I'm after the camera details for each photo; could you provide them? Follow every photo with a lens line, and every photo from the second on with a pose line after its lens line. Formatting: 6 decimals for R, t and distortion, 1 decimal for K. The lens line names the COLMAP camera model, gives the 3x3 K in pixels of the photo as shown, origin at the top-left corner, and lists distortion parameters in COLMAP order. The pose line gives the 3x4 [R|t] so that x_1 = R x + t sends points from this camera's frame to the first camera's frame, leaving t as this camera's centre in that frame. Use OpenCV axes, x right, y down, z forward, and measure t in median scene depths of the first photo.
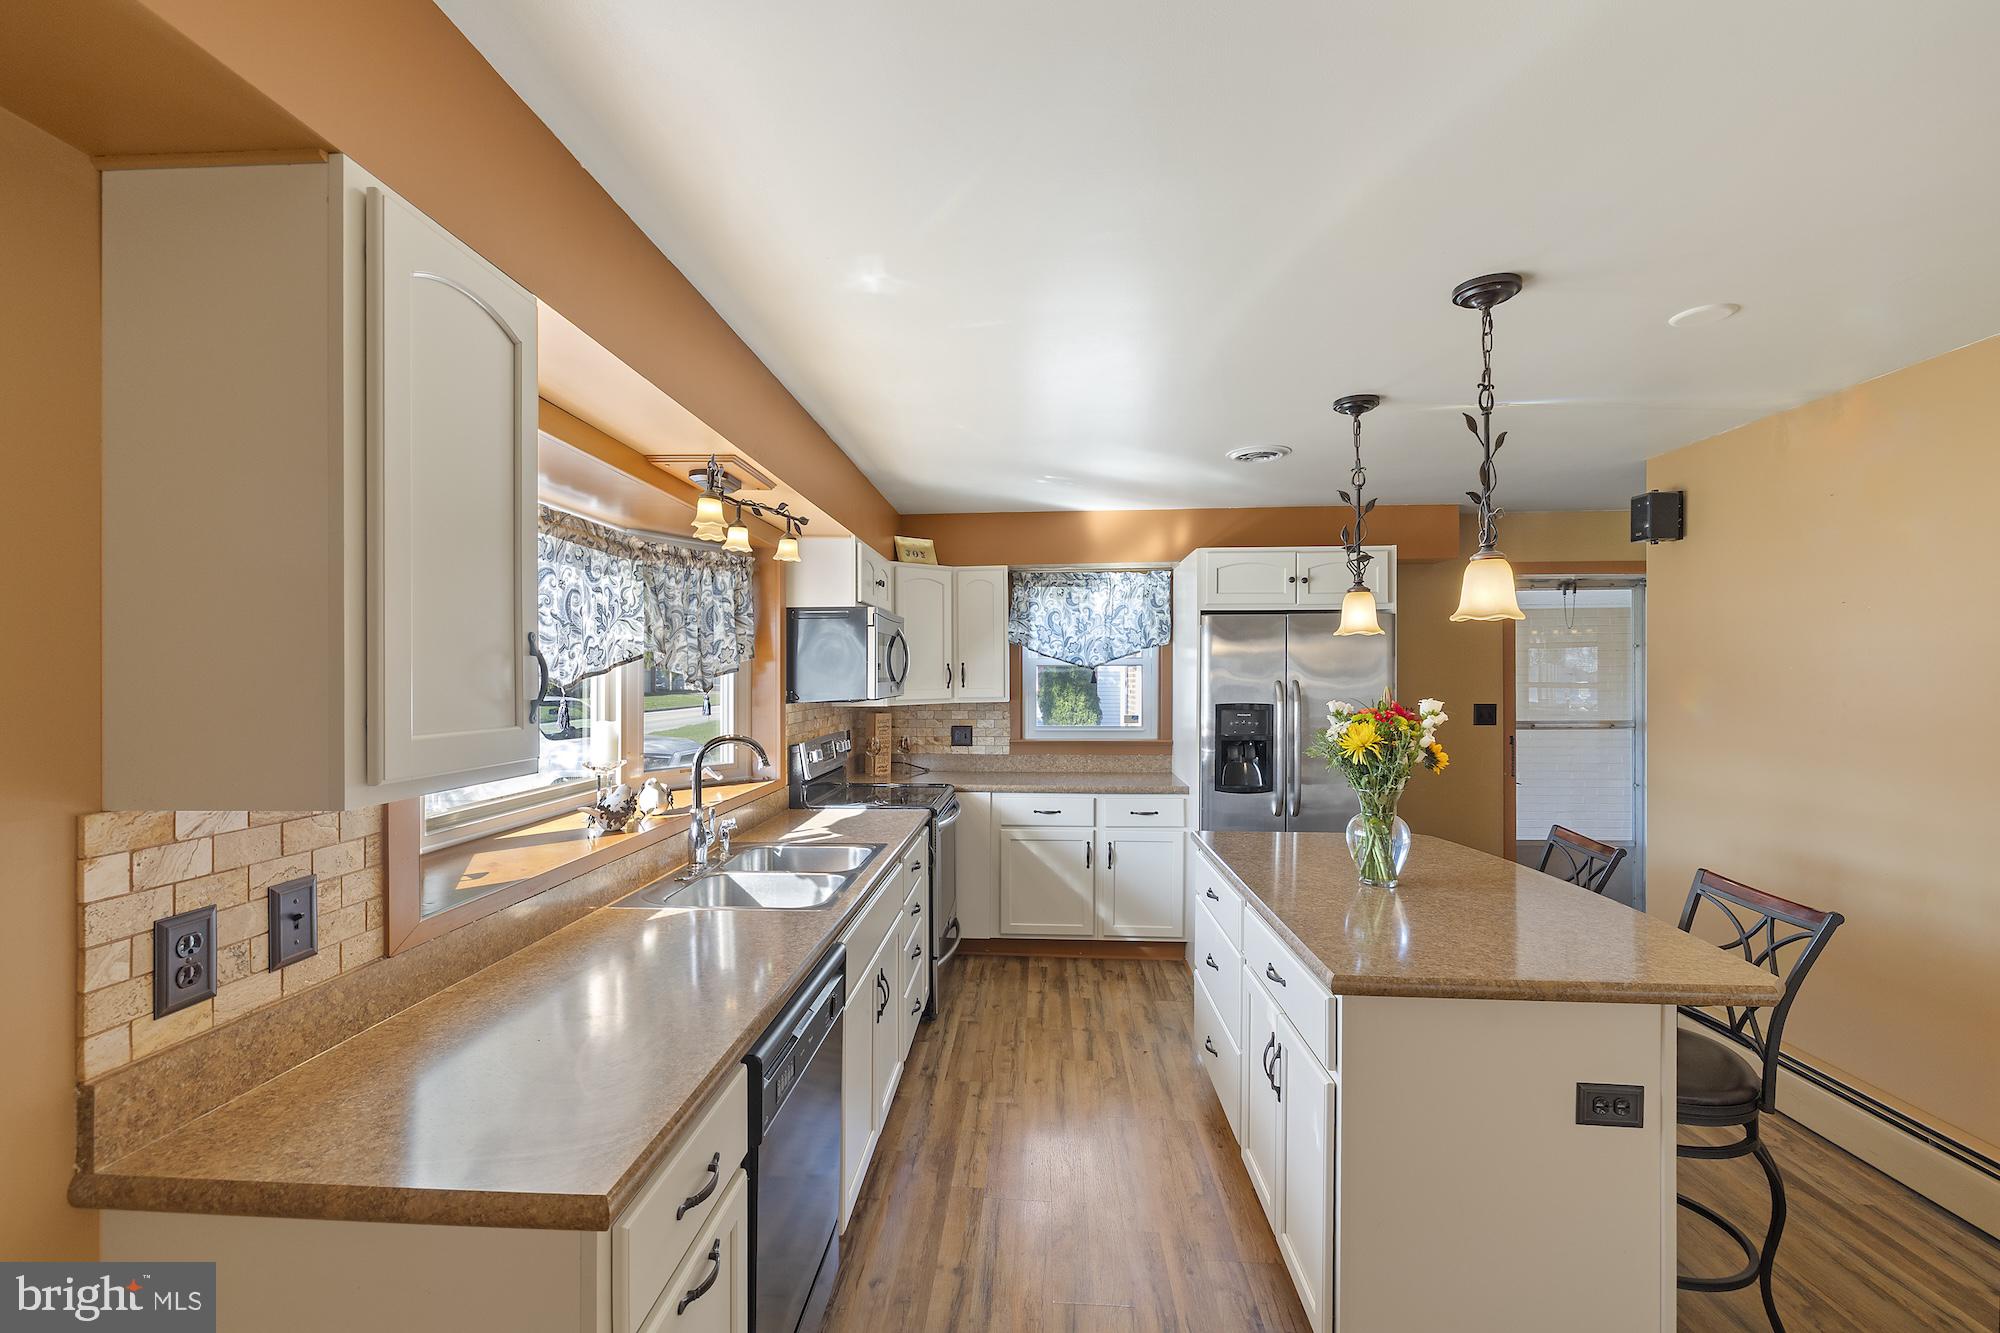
lens RADIAL K [[852.8, 0, 984.8], [0, 852.8, 692.9], [0, 0, 1]] dist [-0.002981, 0.000054]
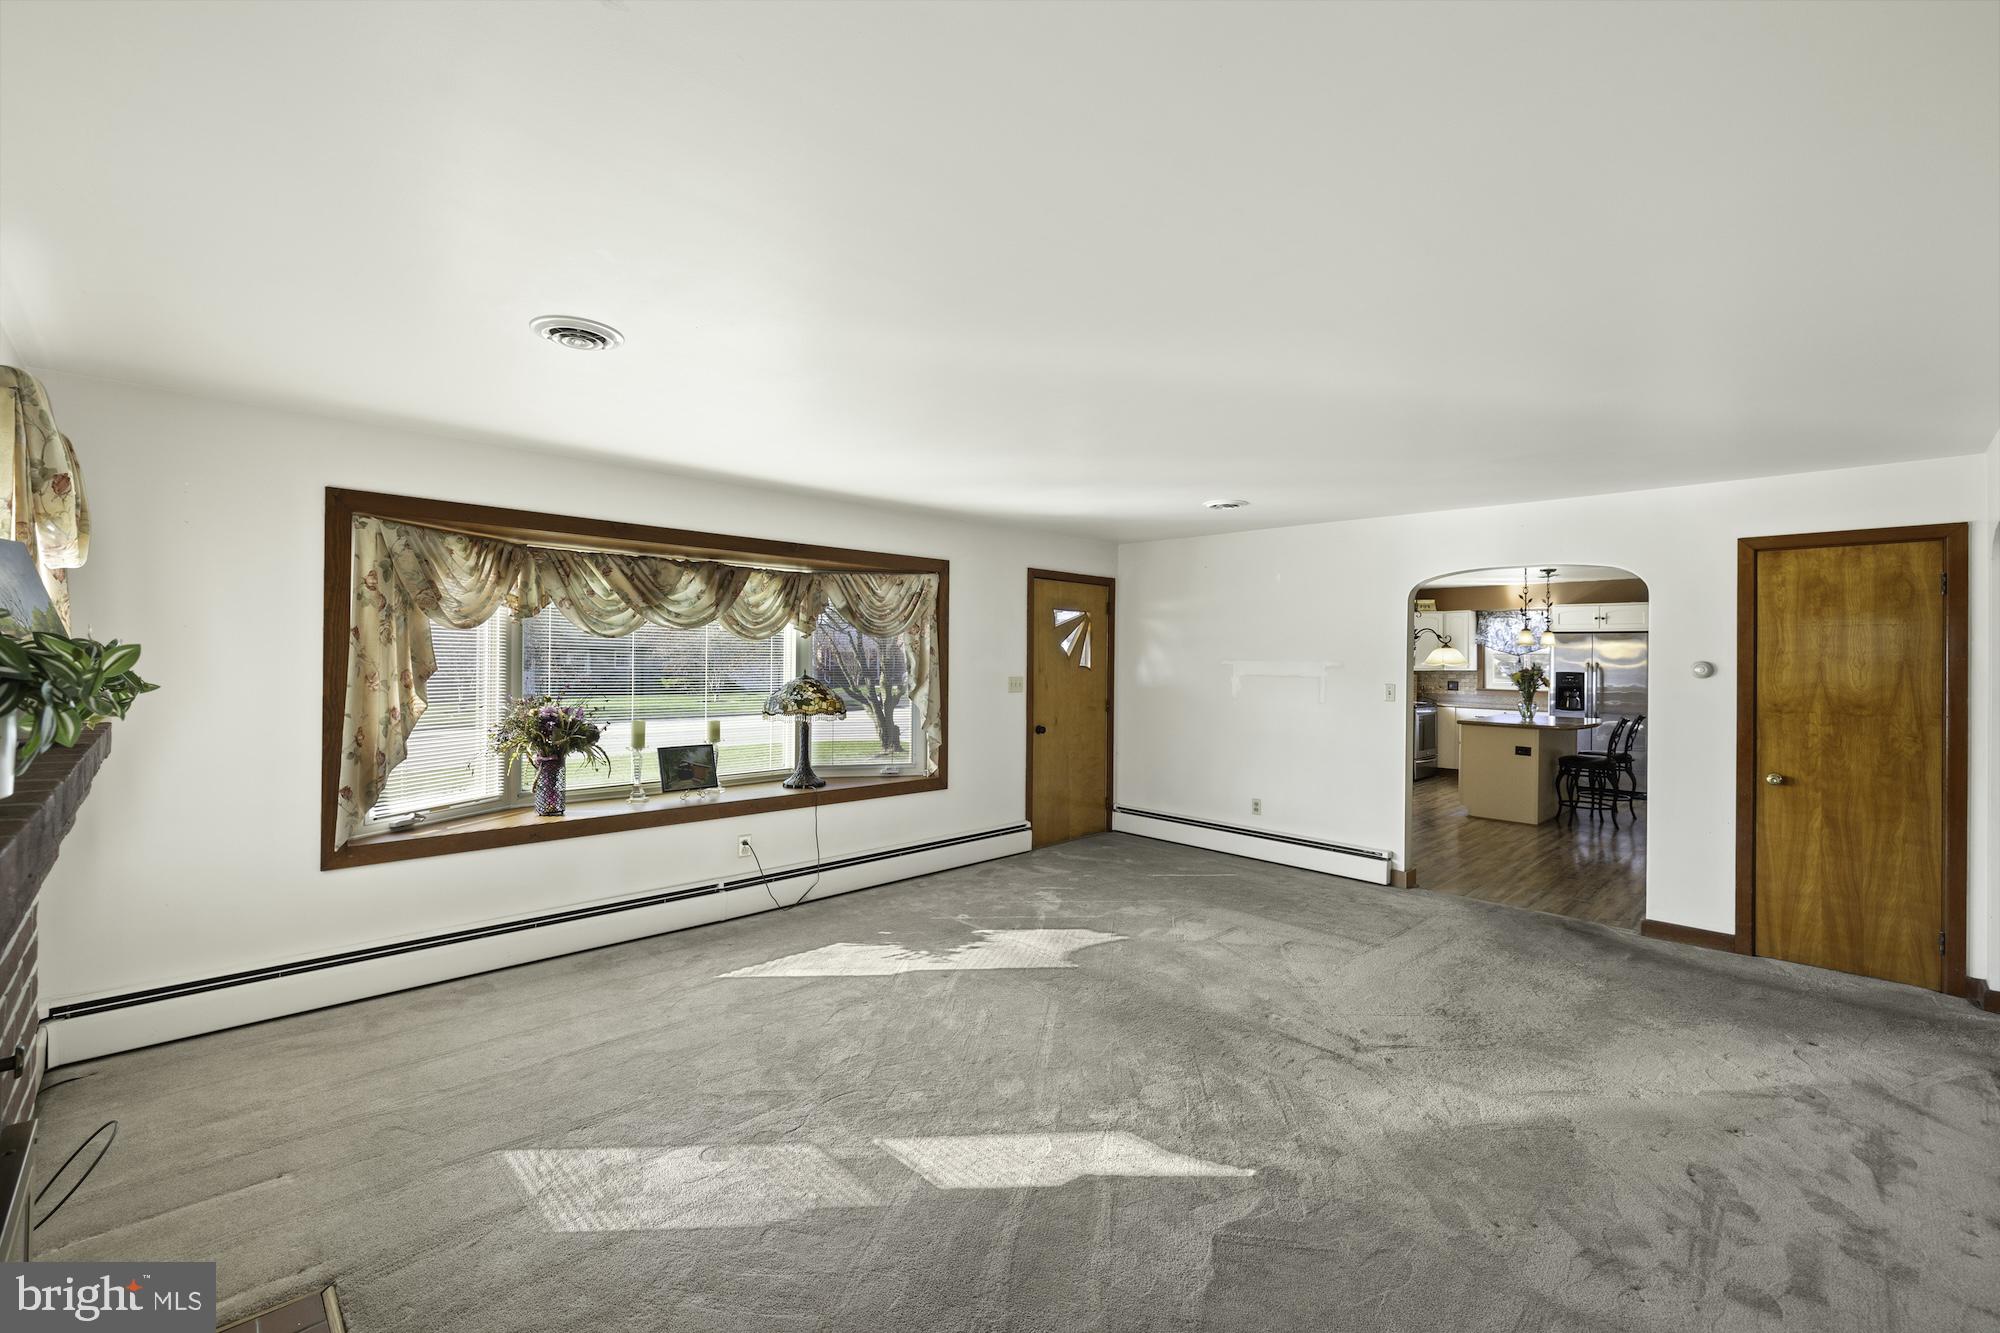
lens RADIAL K [[852.8, 0, 977.5], [0, 852.8, 653.3], [0, 0, 1]] dist [-0.002981, 0.000054]
pose [[0.744939, 0.011984, -0.667025, 0.654120], [-0.027776, 0.999529, -0.013062, 0.036334], [0.666554, 0.028258, 0.744921, -1.809586]]
